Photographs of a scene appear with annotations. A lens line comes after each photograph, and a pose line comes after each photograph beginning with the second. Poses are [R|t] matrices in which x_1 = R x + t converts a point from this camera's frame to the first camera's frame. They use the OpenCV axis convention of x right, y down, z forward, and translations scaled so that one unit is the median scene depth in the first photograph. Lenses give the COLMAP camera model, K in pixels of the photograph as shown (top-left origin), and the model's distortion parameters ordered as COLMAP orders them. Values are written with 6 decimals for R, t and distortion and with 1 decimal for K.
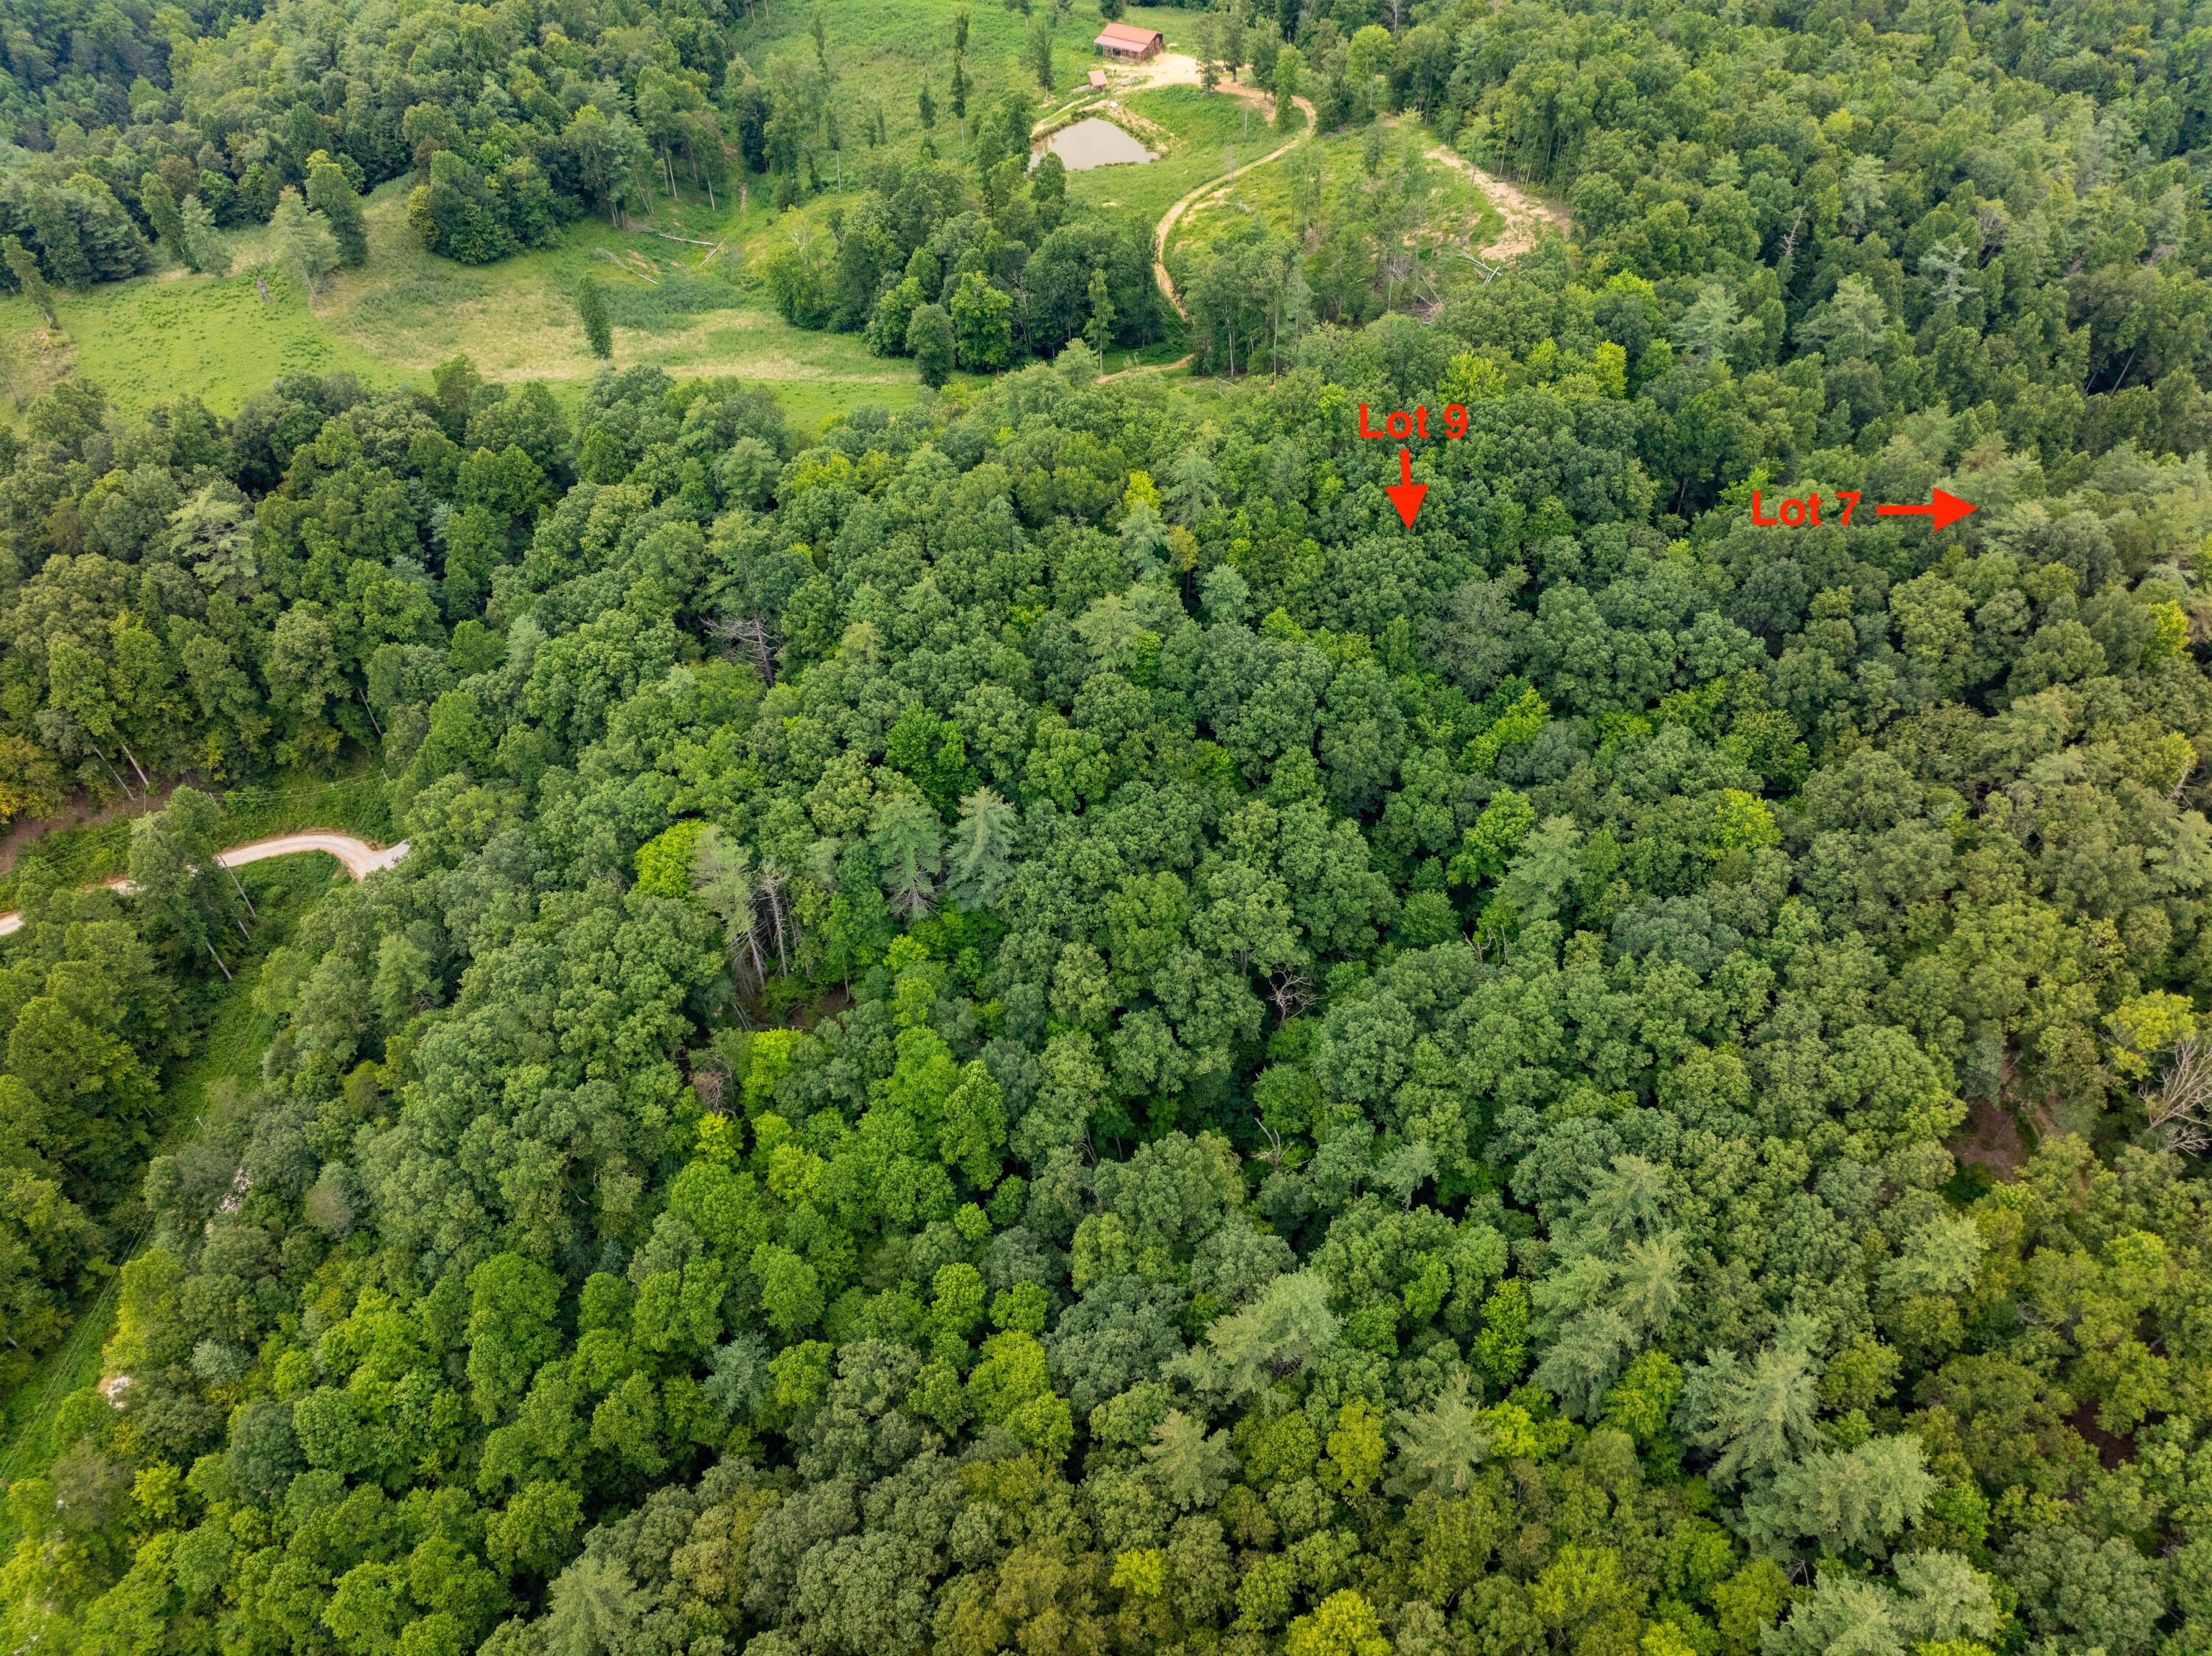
lens RADIAL K [[1555.4, 0, 1106.0], [0, 1555.4, 828.0], [0, 0, 1]] dist [-0.049642, 0.026681]
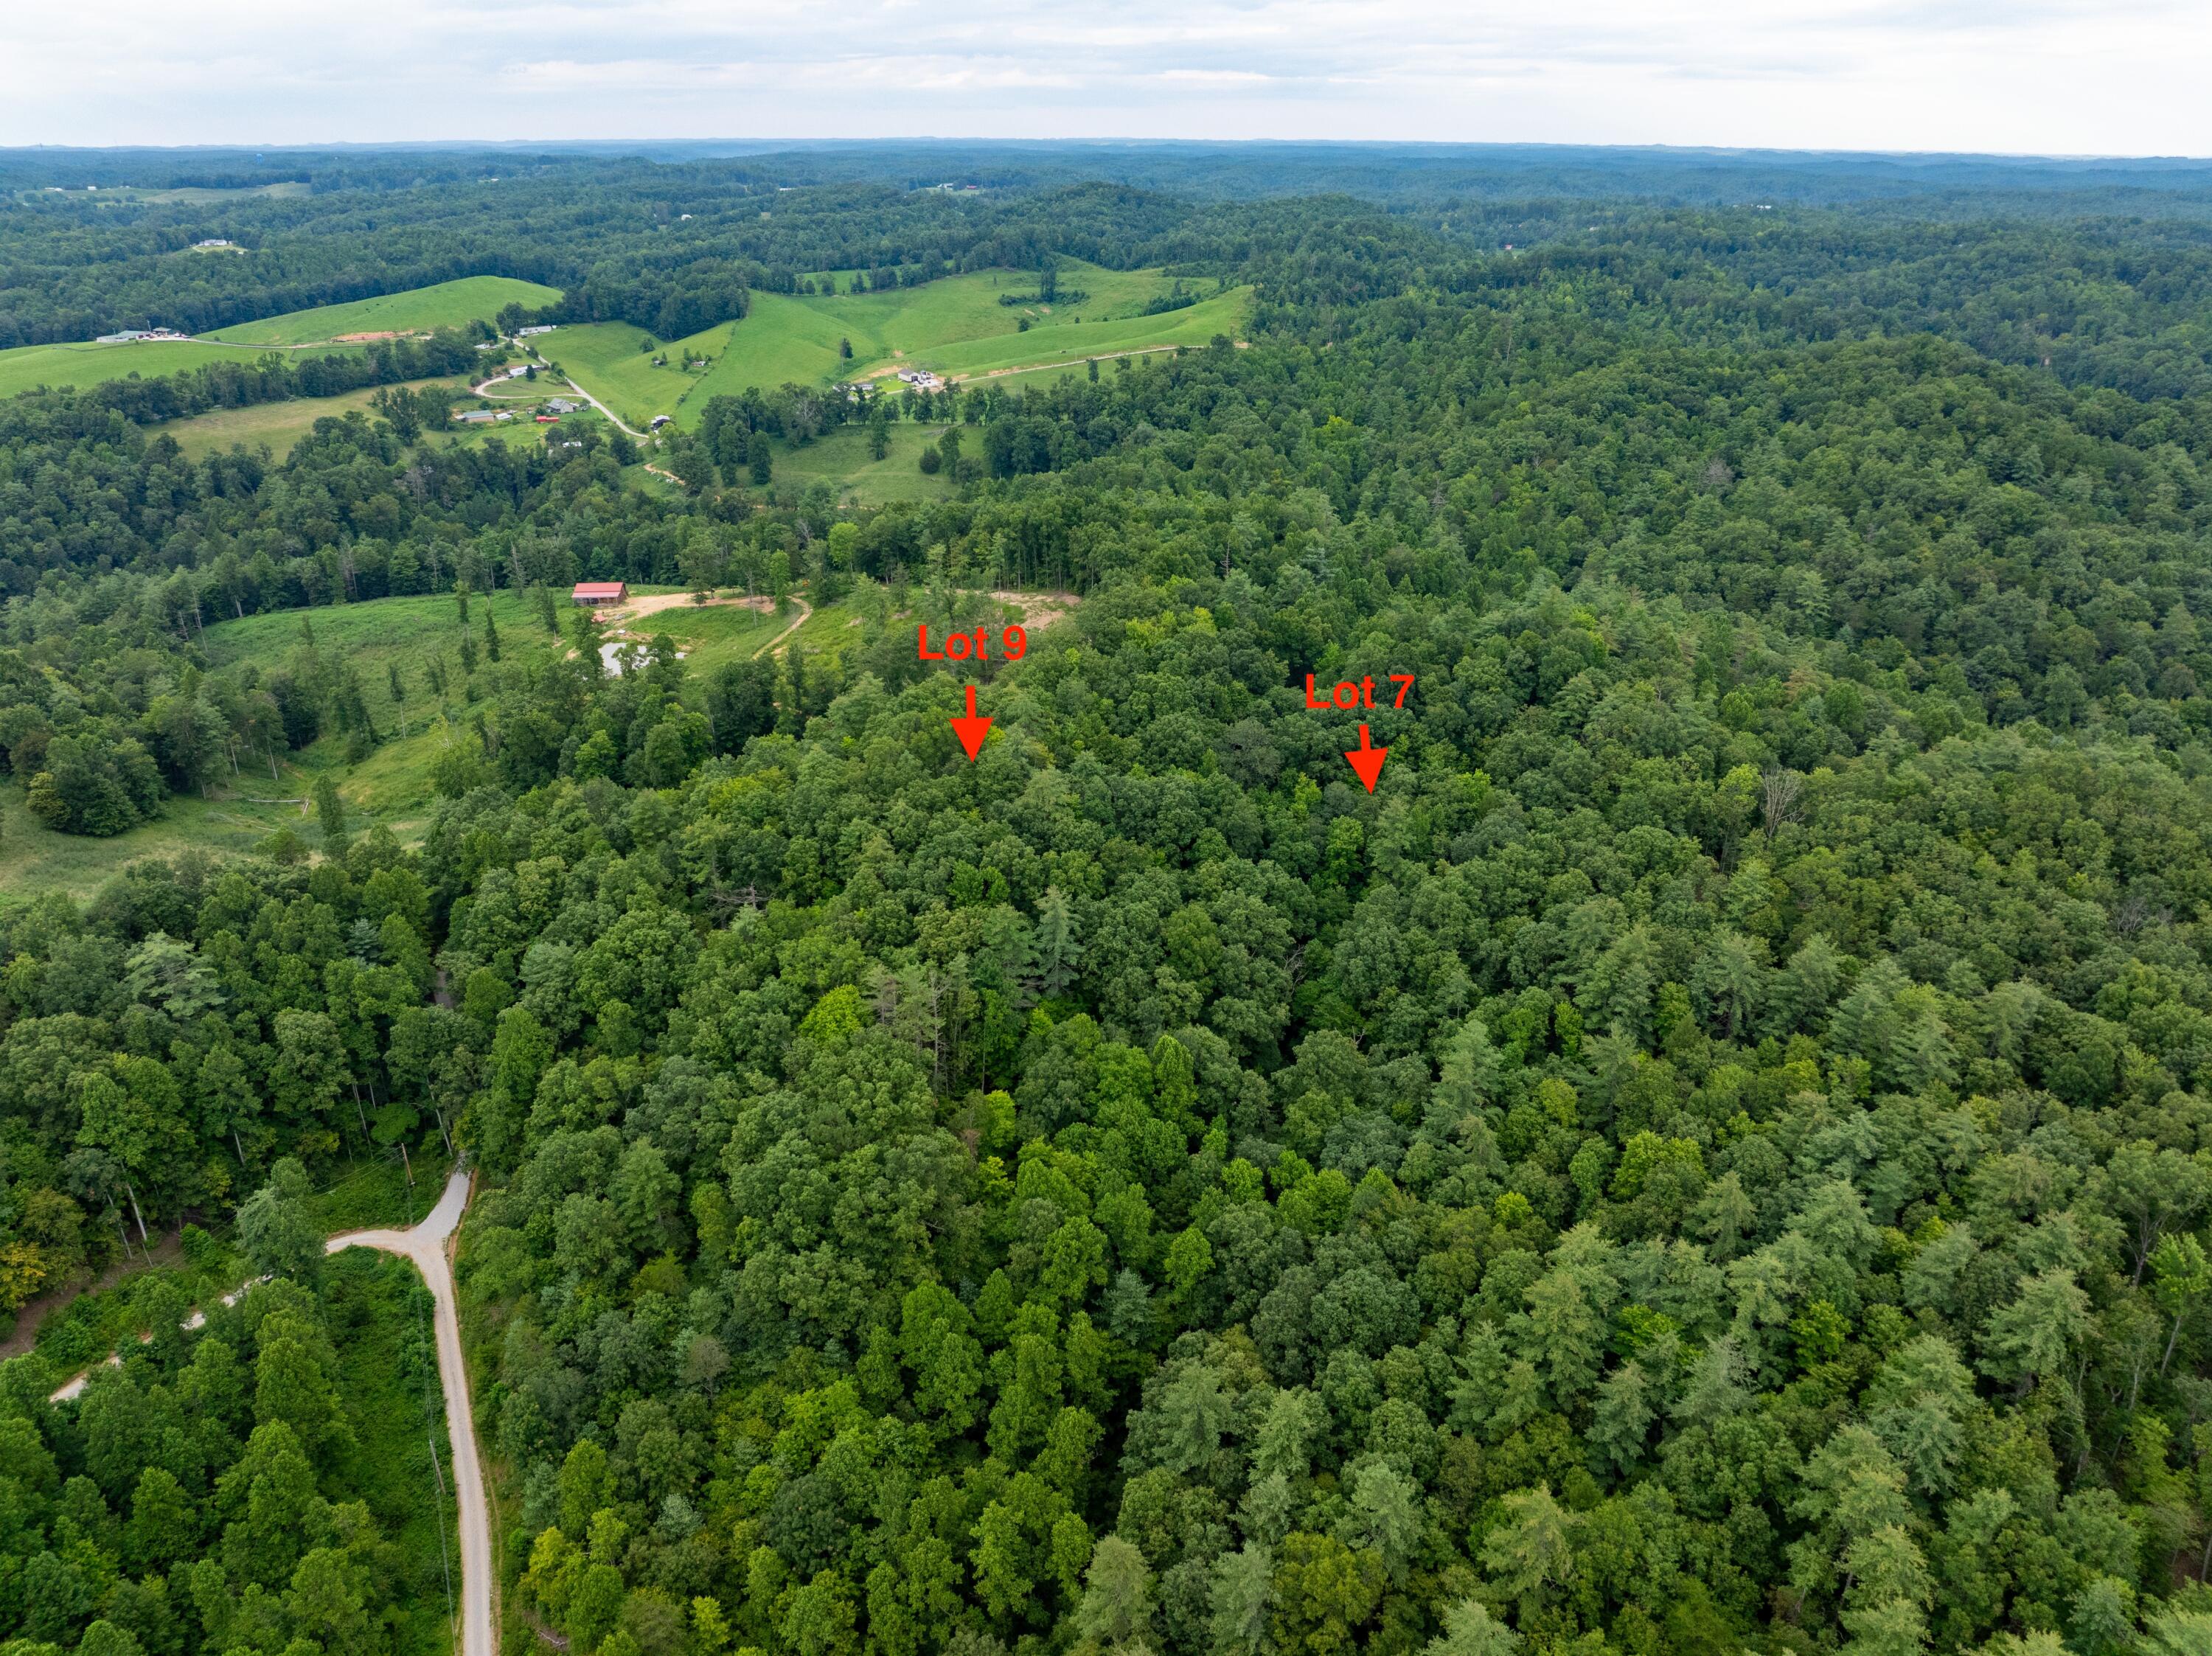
lens RADIAL K [[1555.4, 0, 1106.0], [0, 1555.4, 828.0], [0, 0, 1]] dist [-0.049642, 0.026681]
pose [[0.835957, -0.226028, 0.500088, -0.554555], [0.400954, 0.873744, -0.275331, 0.252197], [-0.374716, 0.430677, 0.821039, -0.104098]]
